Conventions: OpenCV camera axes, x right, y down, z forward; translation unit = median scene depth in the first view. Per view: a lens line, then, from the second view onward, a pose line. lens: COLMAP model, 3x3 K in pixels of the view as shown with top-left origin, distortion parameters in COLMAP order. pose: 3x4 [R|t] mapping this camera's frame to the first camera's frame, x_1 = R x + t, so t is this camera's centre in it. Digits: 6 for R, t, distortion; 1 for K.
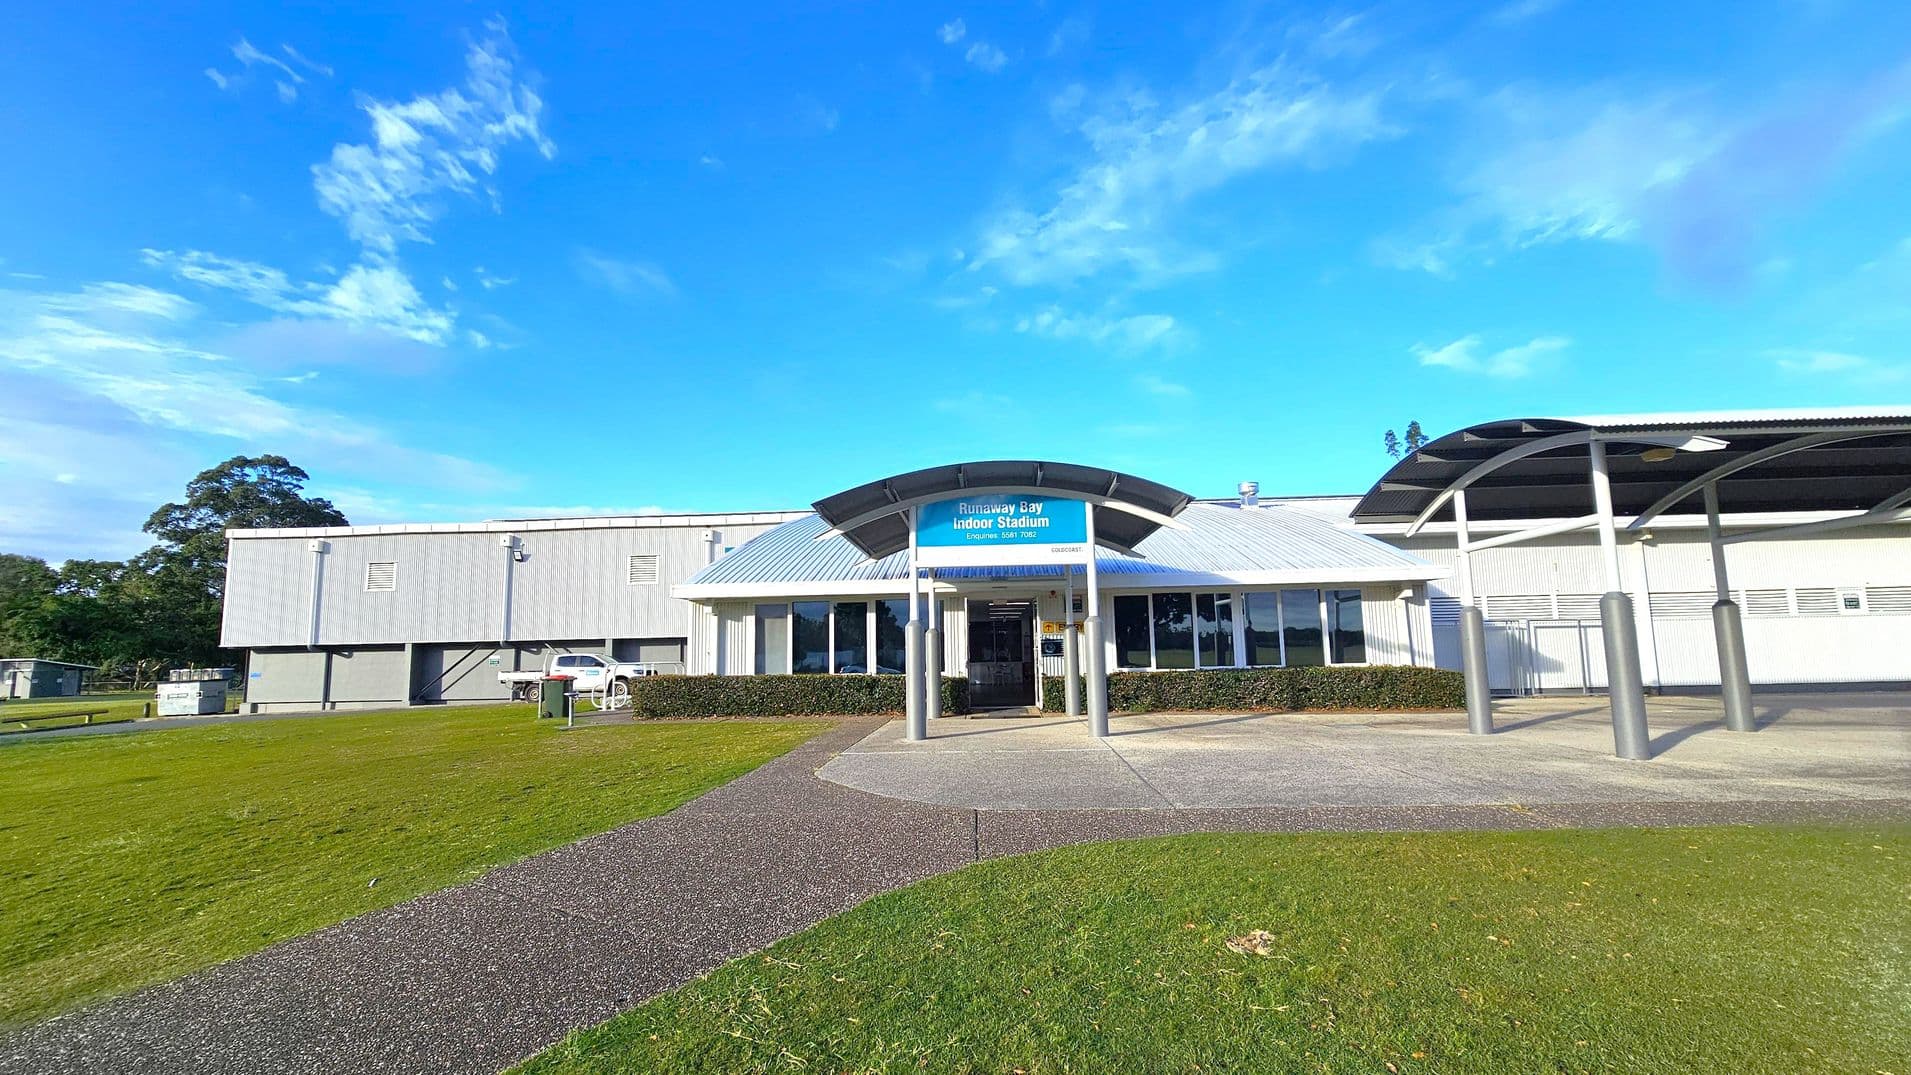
lens RADIAL K [[903.8, 0, 955.5], [0, 903.8, 537.5], [0, 0, 1]] dist [0.001604, 0.000436]
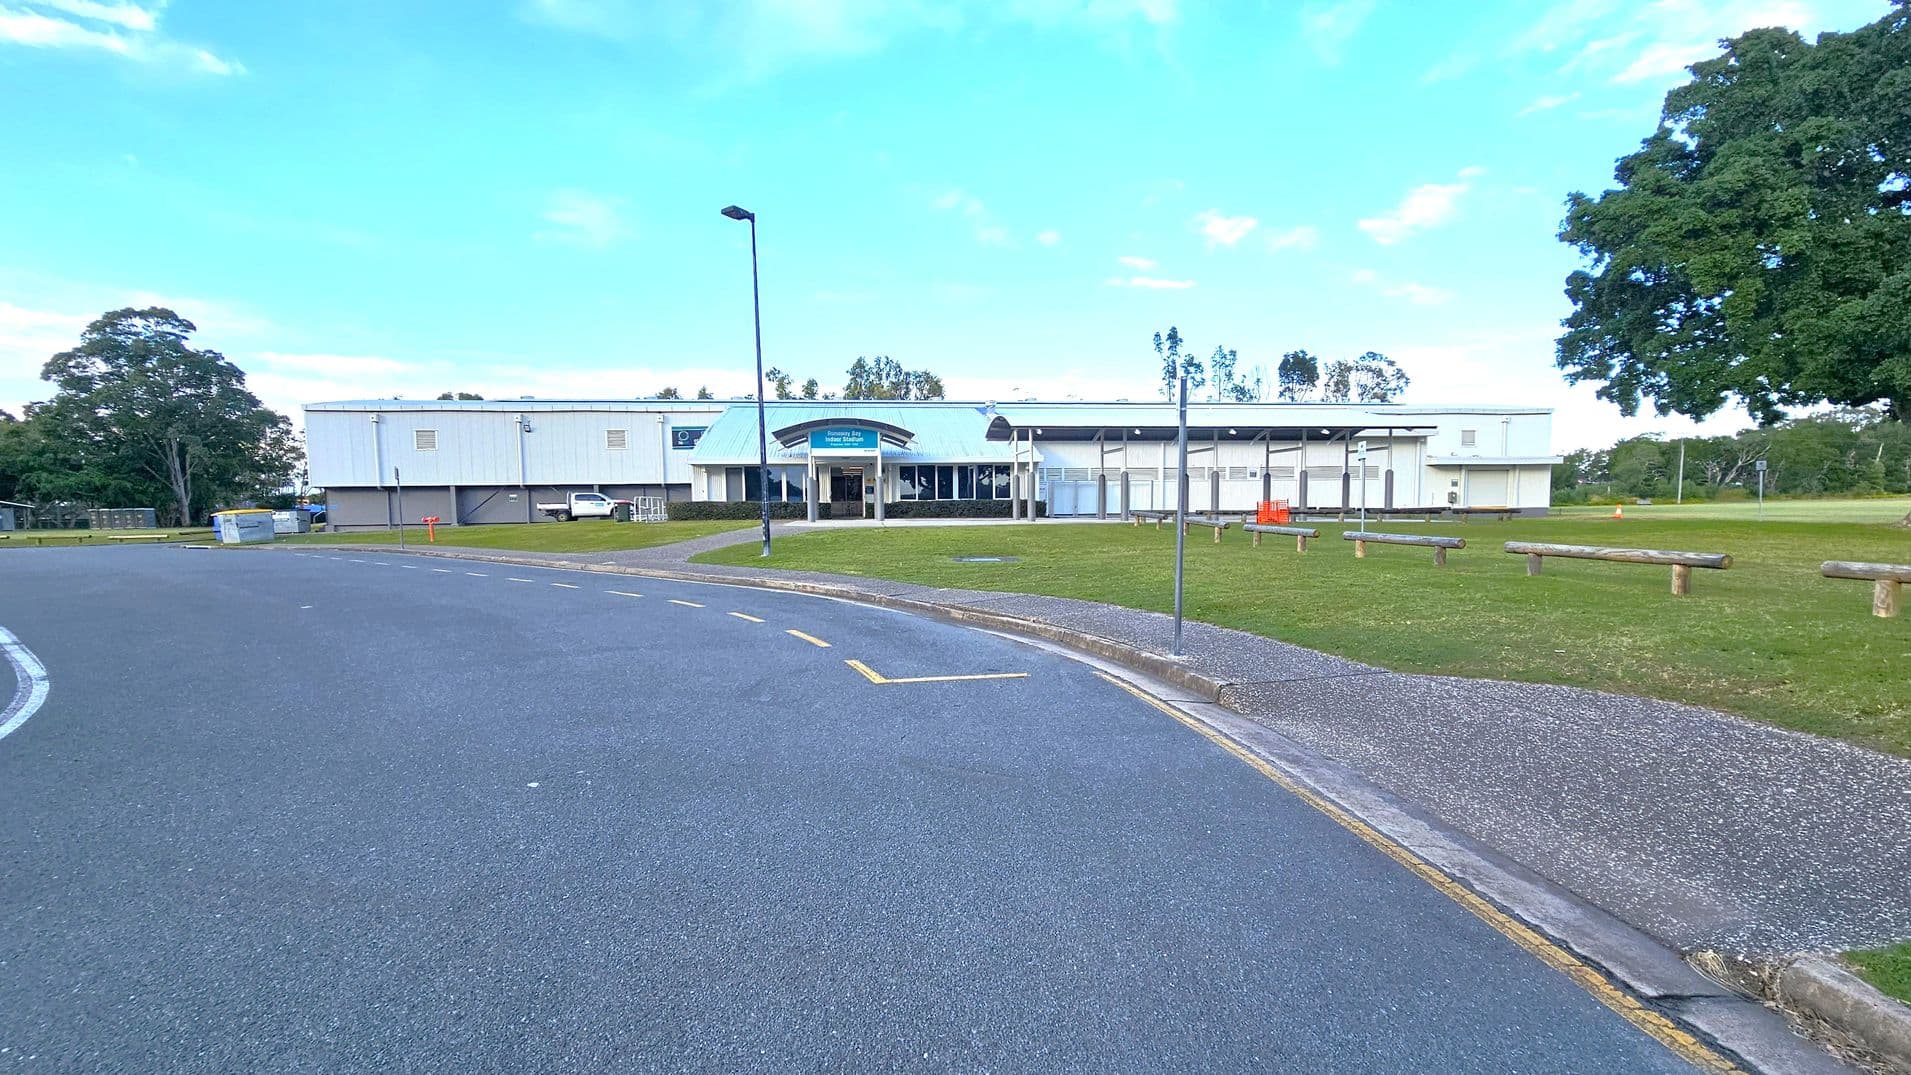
lens RADIAL K [[903.8, 0, 955.5], [0, 903.8, 537.5], [0, 0, 1]] dist [0.001604, 0.000436]
pose [[0.988666, 0.001189, 0.150124, -0.011881], [-0.025632, 0.986624, 0.160987, -0.096119], [-0.147924, -0.163011, 0.975472, -0.933096]]
